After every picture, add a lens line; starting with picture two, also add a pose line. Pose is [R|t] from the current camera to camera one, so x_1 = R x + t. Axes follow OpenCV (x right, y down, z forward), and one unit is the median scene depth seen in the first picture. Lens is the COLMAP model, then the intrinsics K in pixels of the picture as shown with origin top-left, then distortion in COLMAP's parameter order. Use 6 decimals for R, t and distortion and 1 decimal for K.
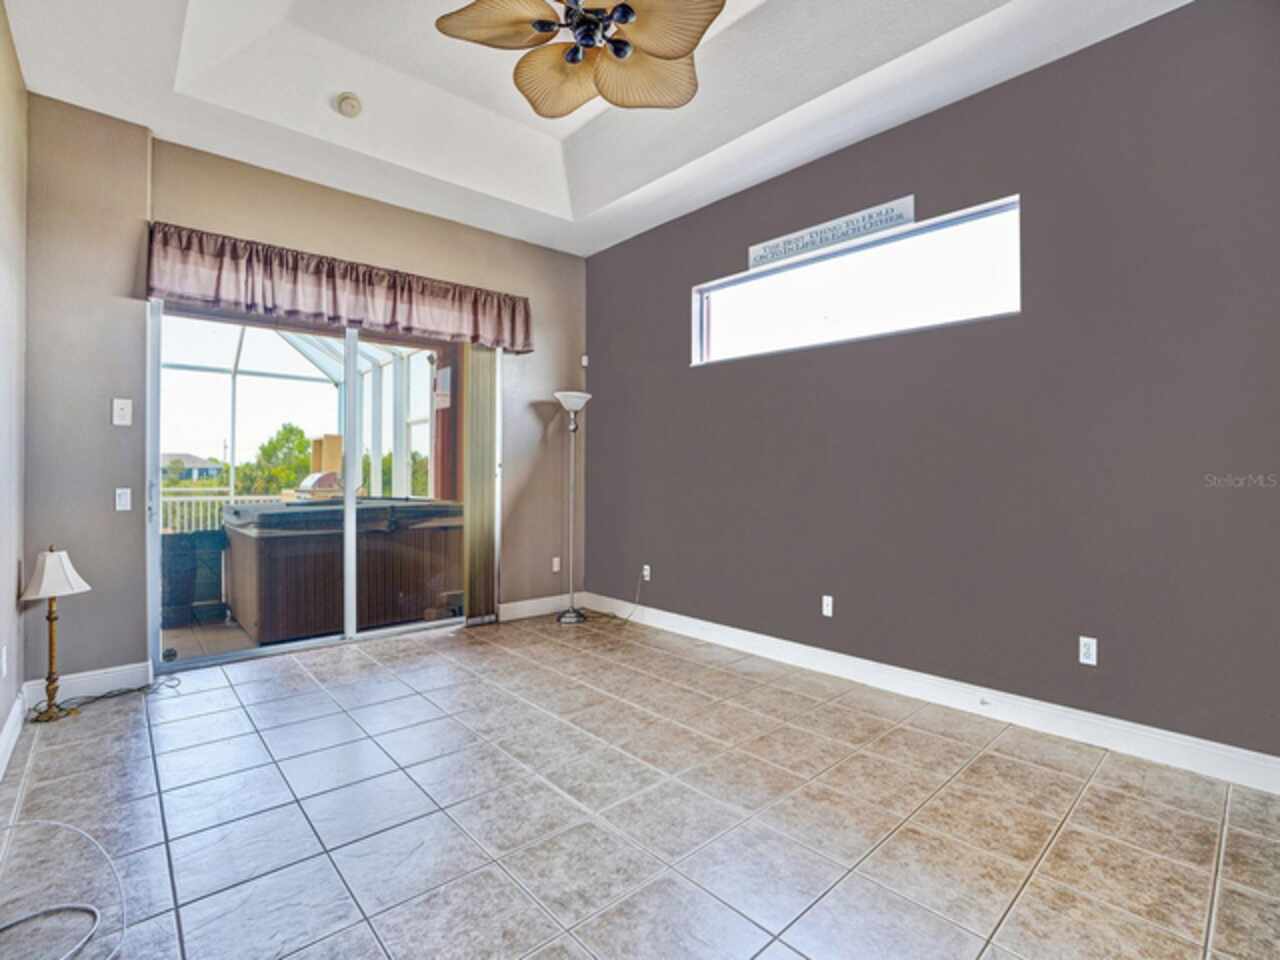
lens RADIAL K [[595.1, 0, 639.8], [0, 595.1, 487.0], [0, 0, 1]] dist [-0.075782, 0.000324]
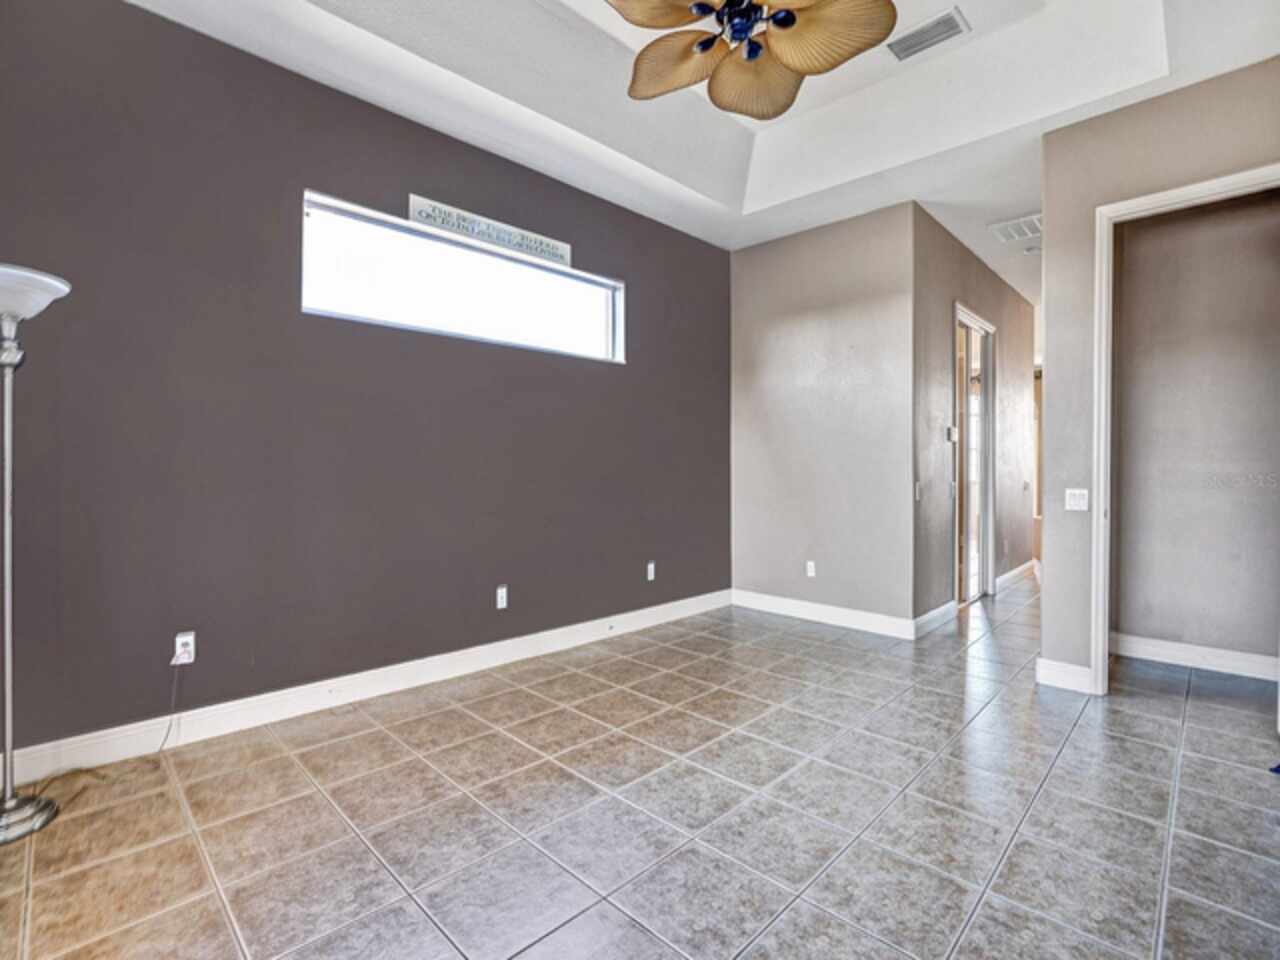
lens RADIAL K [[598.5, 0, 640.0], [0, 598.5, 480.0], [0, 0, 1]] dist [-0.054544, 0.000562]
pose [[-0.046228, -0.023894, 0.998645, -0.826696], [0.021684, 0.999454, 0.024917, -0.028067], [-0.998696, 0.022807, -0.045684, 0.916985]]
